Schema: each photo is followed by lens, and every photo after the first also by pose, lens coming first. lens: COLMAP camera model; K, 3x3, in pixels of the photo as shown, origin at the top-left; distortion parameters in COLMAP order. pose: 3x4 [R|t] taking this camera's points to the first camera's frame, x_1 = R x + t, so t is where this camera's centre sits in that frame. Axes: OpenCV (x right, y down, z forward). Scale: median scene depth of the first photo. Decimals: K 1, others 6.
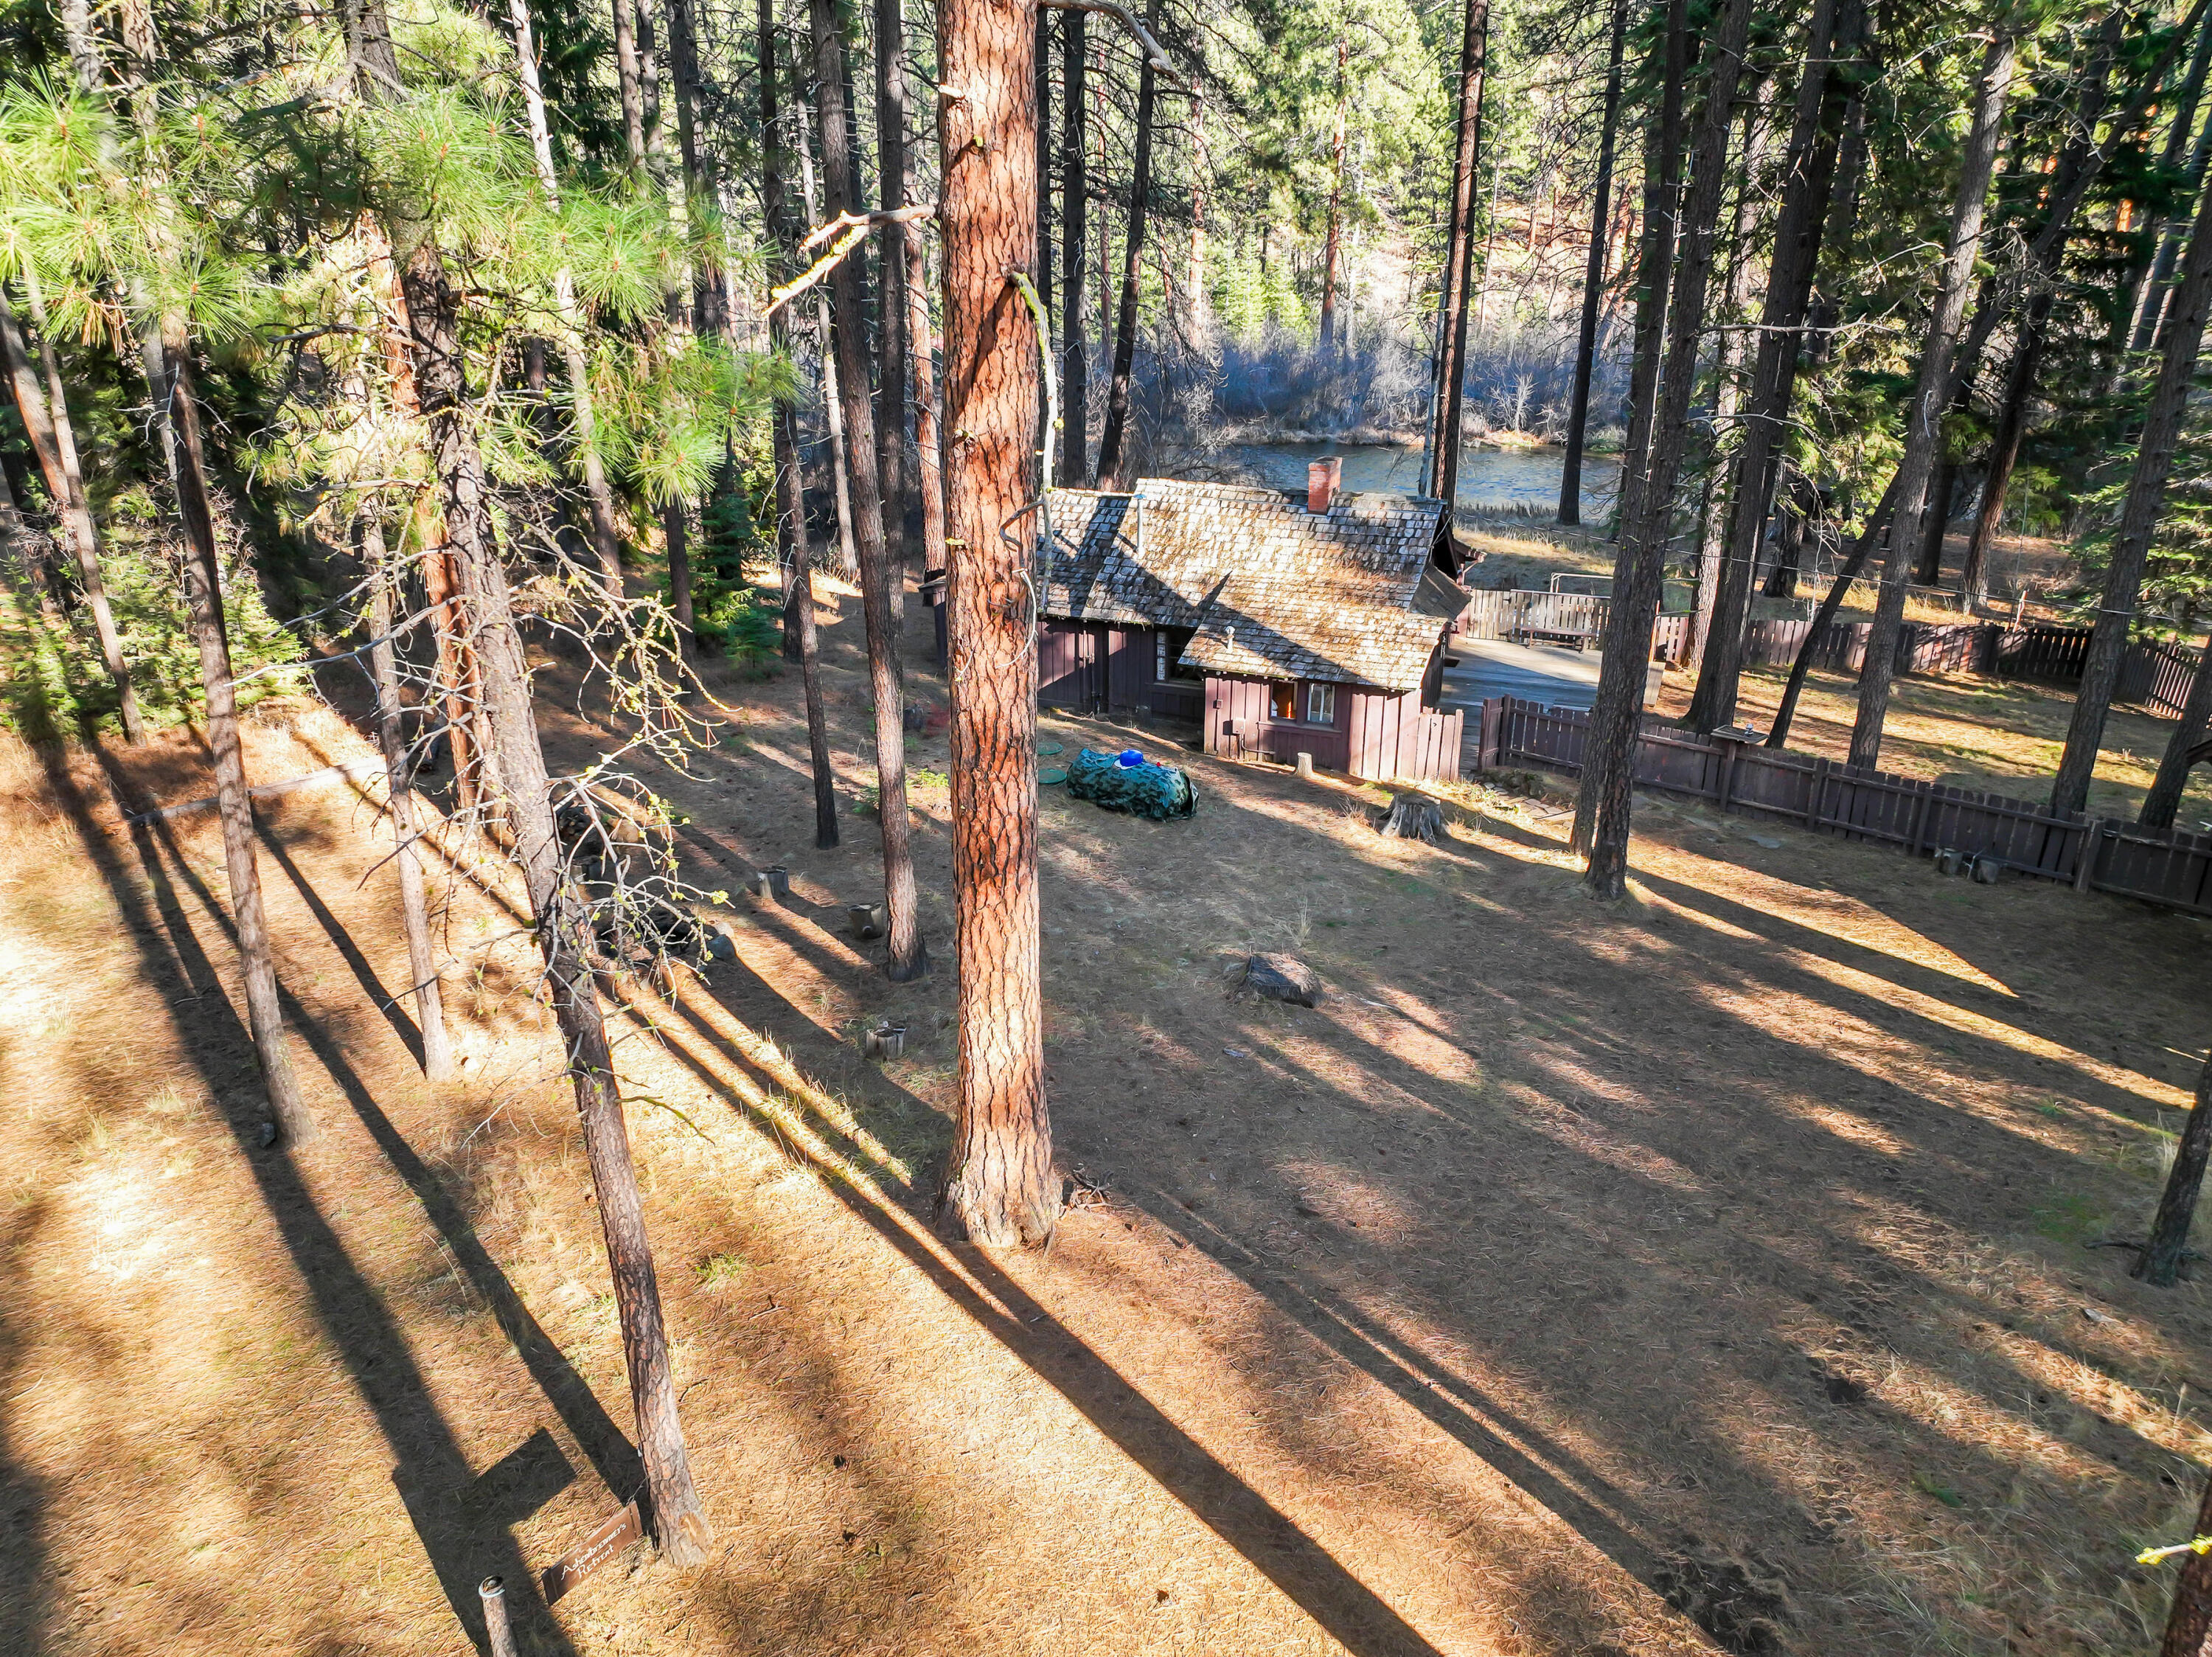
lens RADIAL K [[1455.0, 0, 1110.4], [0, 1455.0, 828.3], [0, 0, 1]] dist [0.022230, -0.031146]
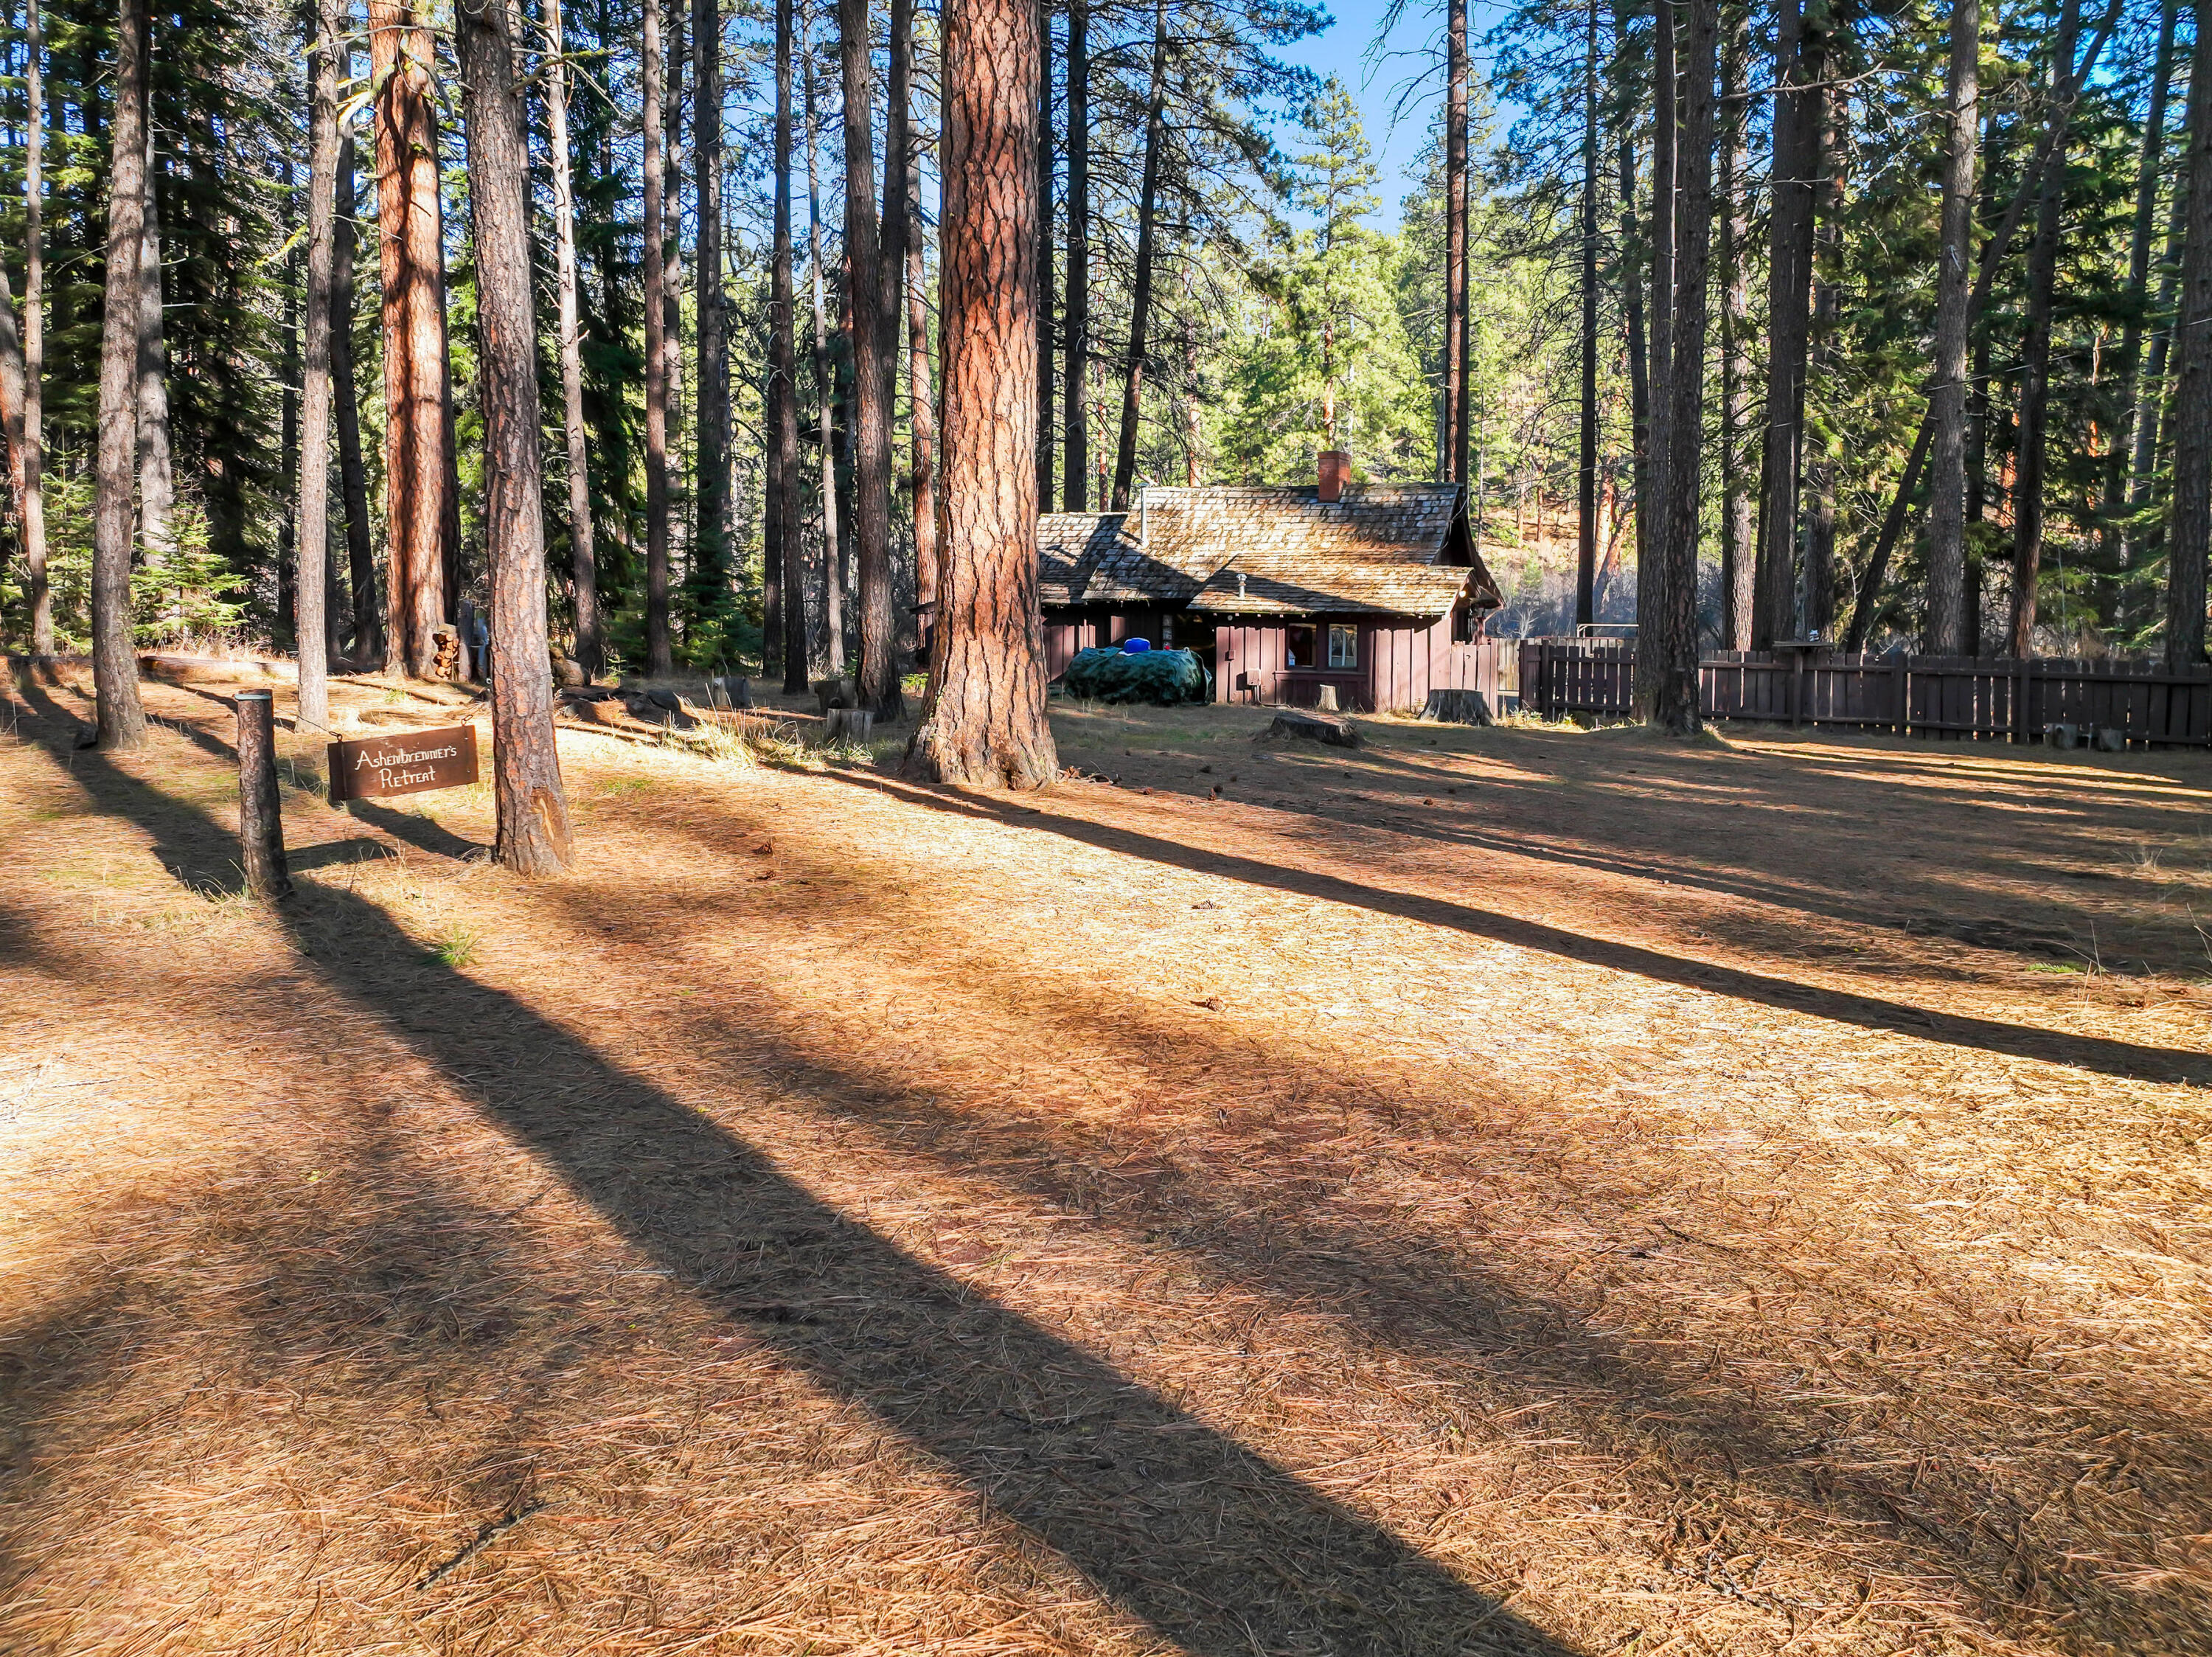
lens RADIAL K [[1517.9, 0, 1106.0], [0, 1517.9, 828.5], [0, 0, 1]] dist [-0.007106, 0.022529]
pose [[0.999999, 0.000996, -0.000389, -0.003863], [-0.001067, 0.954272, -0.298937, 0.298487], [0.000073, 0.298937, 0.954273, 0.116259]]
